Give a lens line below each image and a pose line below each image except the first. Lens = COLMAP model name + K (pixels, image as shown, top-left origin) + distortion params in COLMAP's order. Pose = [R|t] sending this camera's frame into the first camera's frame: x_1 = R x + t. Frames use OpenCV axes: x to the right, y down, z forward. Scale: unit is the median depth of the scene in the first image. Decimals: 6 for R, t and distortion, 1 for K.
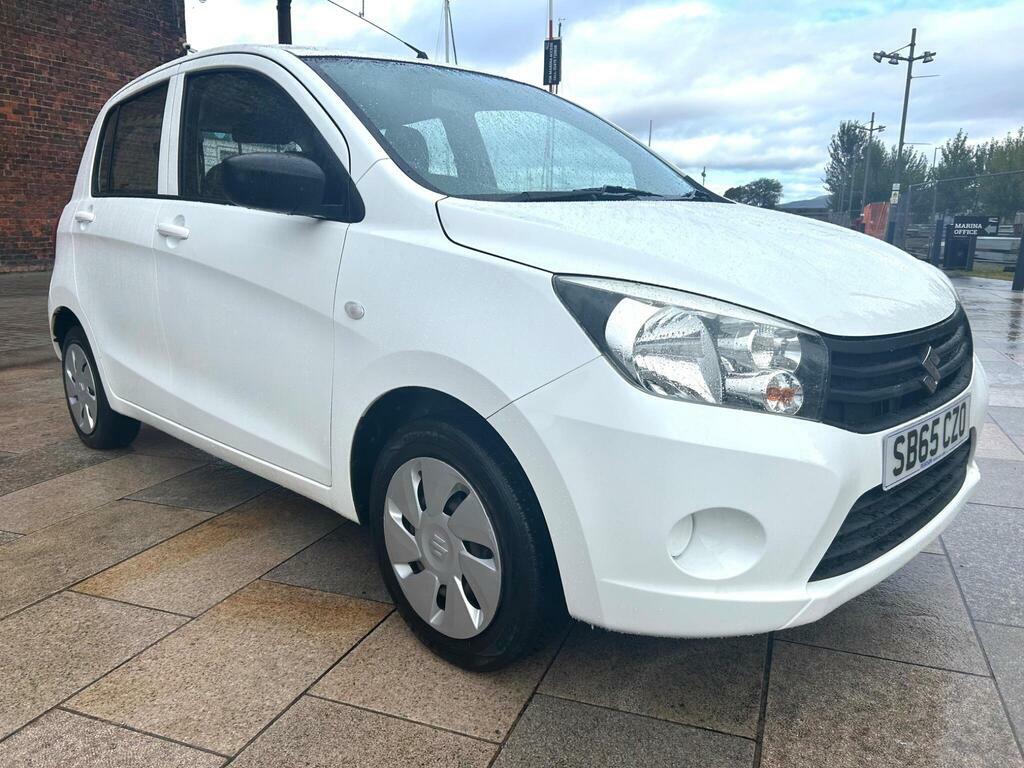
lens RADIAL K [[771.8, 0, 494.7], [0, 771.8, 386.4], [0, 0, 1]] dist [0.034332, -0.023264]
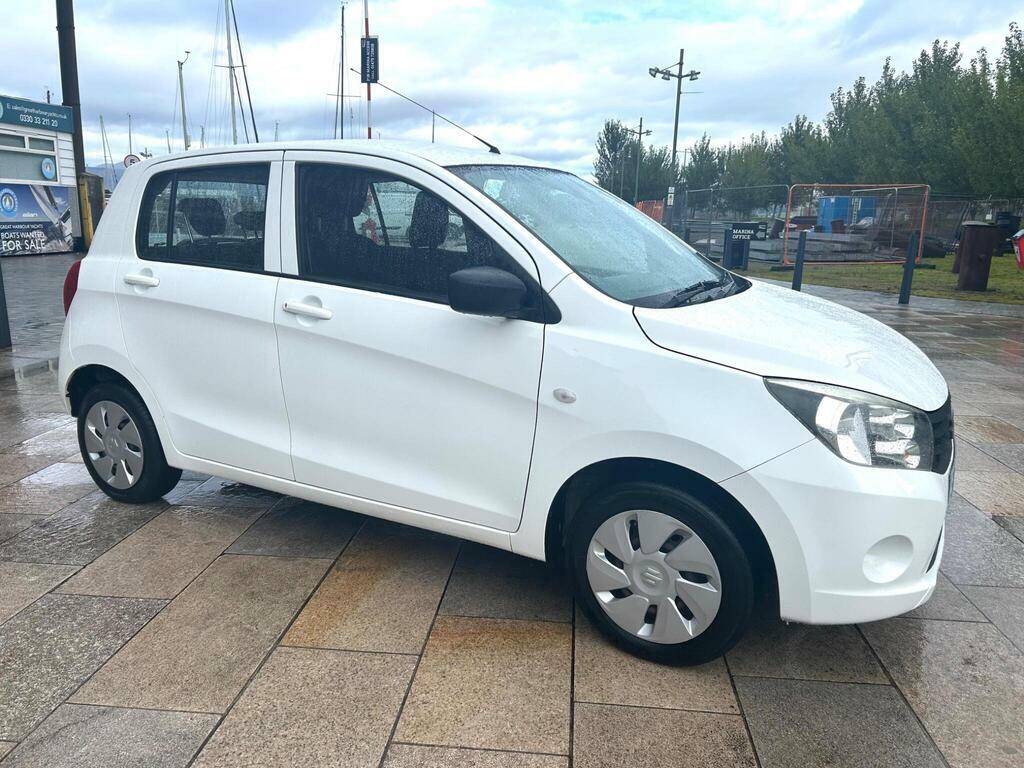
lens RADIAL K [[771.8, 0, 494.7], [0, 771.8, 386.4], [0, 0, 1]] dist [0.034332, -0.023264]
pose [[0.962571, -0.044873, 0.267290, -0.490067], [0.039941, 0.998917, 0.023864, -0.116229], [-0.268071, -0.012295, 0.963321, -0.143161]]
